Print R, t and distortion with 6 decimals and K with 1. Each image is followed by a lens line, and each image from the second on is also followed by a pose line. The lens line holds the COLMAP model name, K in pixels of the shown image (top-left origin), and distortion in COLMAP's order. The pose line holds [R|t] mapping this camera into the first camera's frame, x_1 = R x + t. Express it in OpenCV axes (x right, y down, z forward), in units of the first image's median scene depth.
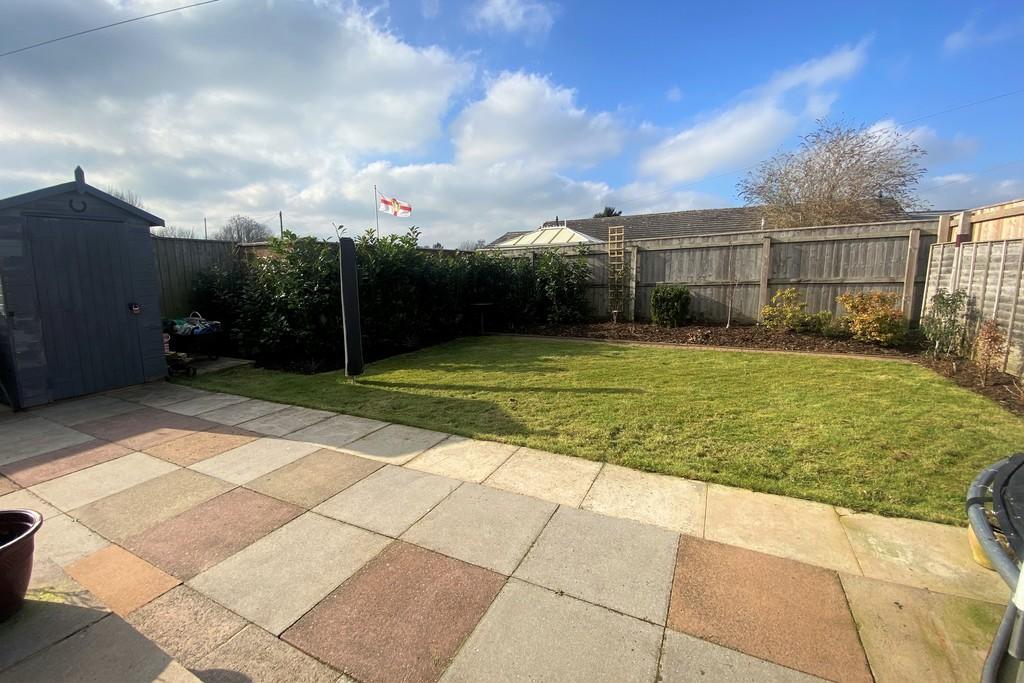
lens RADIAL K [[423.2, 0, 512.0], [0, 423.2, 341.5], [0, 0, 1]] dist [-0.001351, -0.000102]
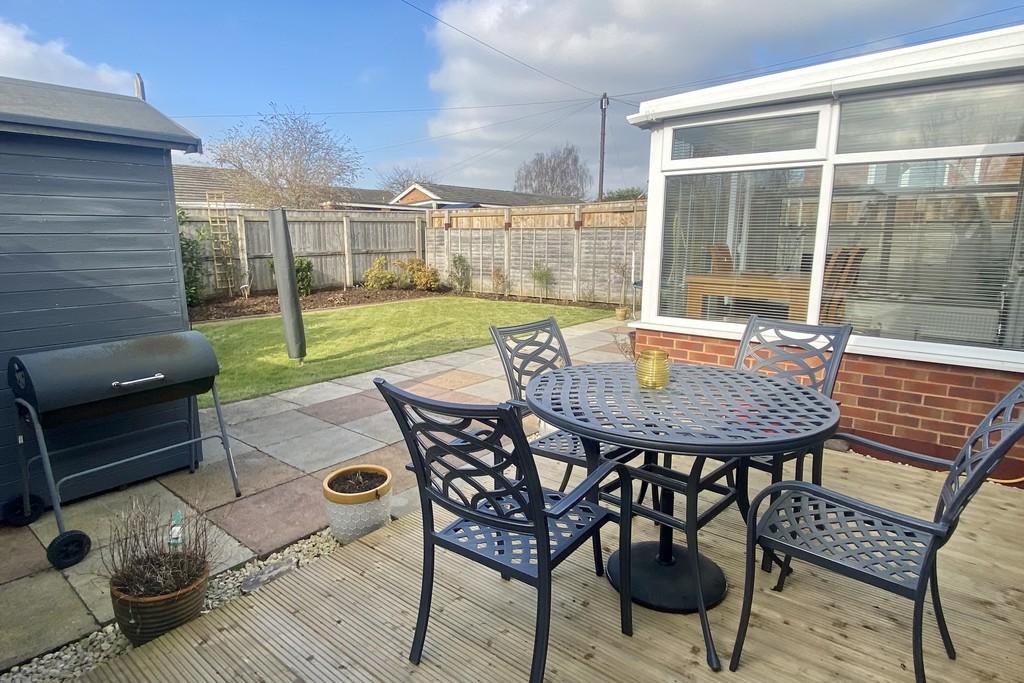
lens RADIAL K [[563.8, 0, 512.0], [0, 563.8, 341.5], [0, 0, 1]] dist [-0.001150, -0.000153]
pose [[0.194191, -0.152771, 0.968995, -0.911681], [0.161963, 0.979235, 0.121927, -0.008950], [-0.967501, 0.133265, 0.214902, 0.214767]]
